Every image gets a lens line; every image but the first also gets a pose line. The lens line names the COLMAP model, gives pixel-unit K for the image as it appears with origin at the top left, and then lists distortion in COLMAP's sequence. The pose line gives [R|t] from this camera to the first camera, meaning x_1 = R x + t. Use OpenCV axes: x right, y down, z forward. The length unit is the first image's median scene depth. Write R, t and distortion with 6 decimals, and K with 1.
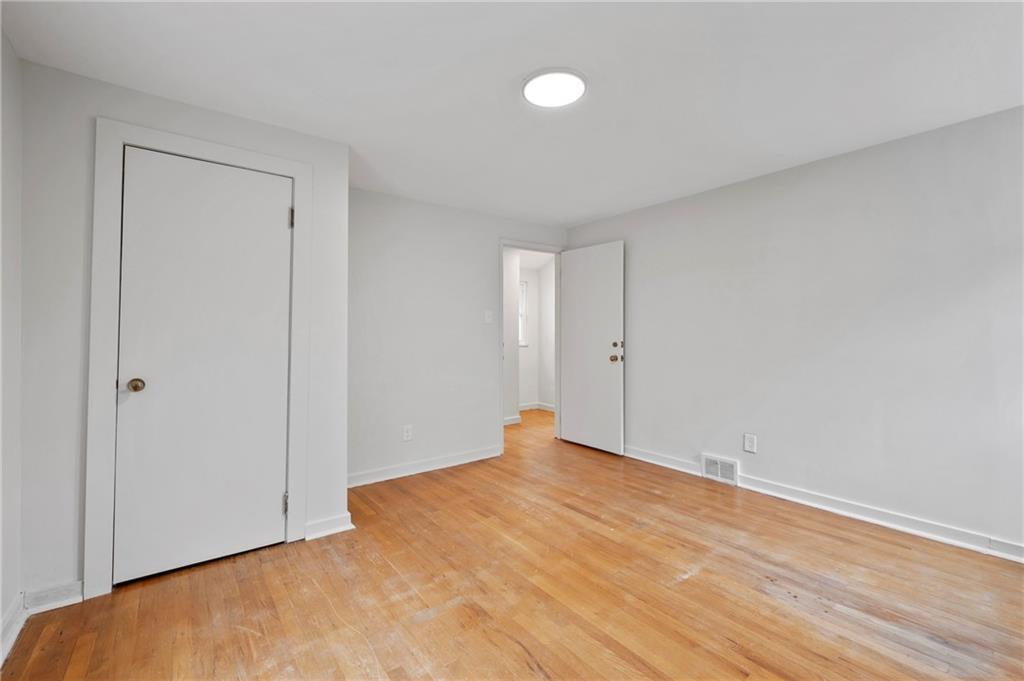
lens RADIAL K [[428.2, 0, 510.2], [0, 428.2, 335.5], [0, 0, 1]] dist [-0.002688, -0.000087]
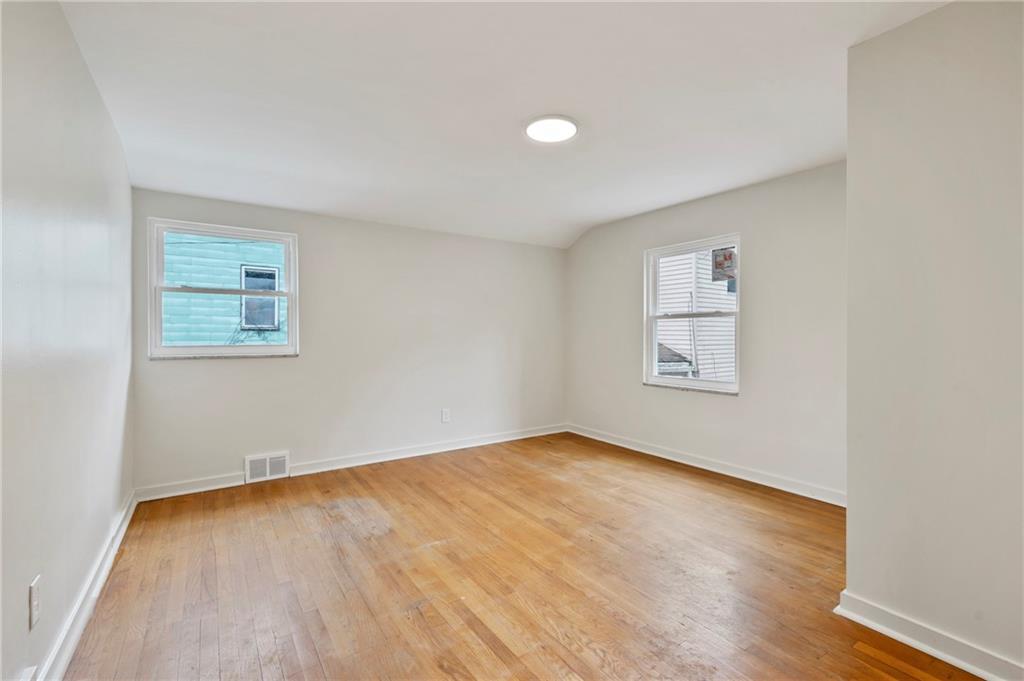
lens RADIAL K [[441.4, 0, 512.0], [0, 441.4, 340.5], [0, 0, 1]] dist [0.000170, 0.000011]
pose [[-0.998719, 0.006397, 0.050184, 0.136106], [0.006713, 0.999959, 0.006129, 0.010316], [-0.050143, 0.006458, -0.998721, 2.093676]]
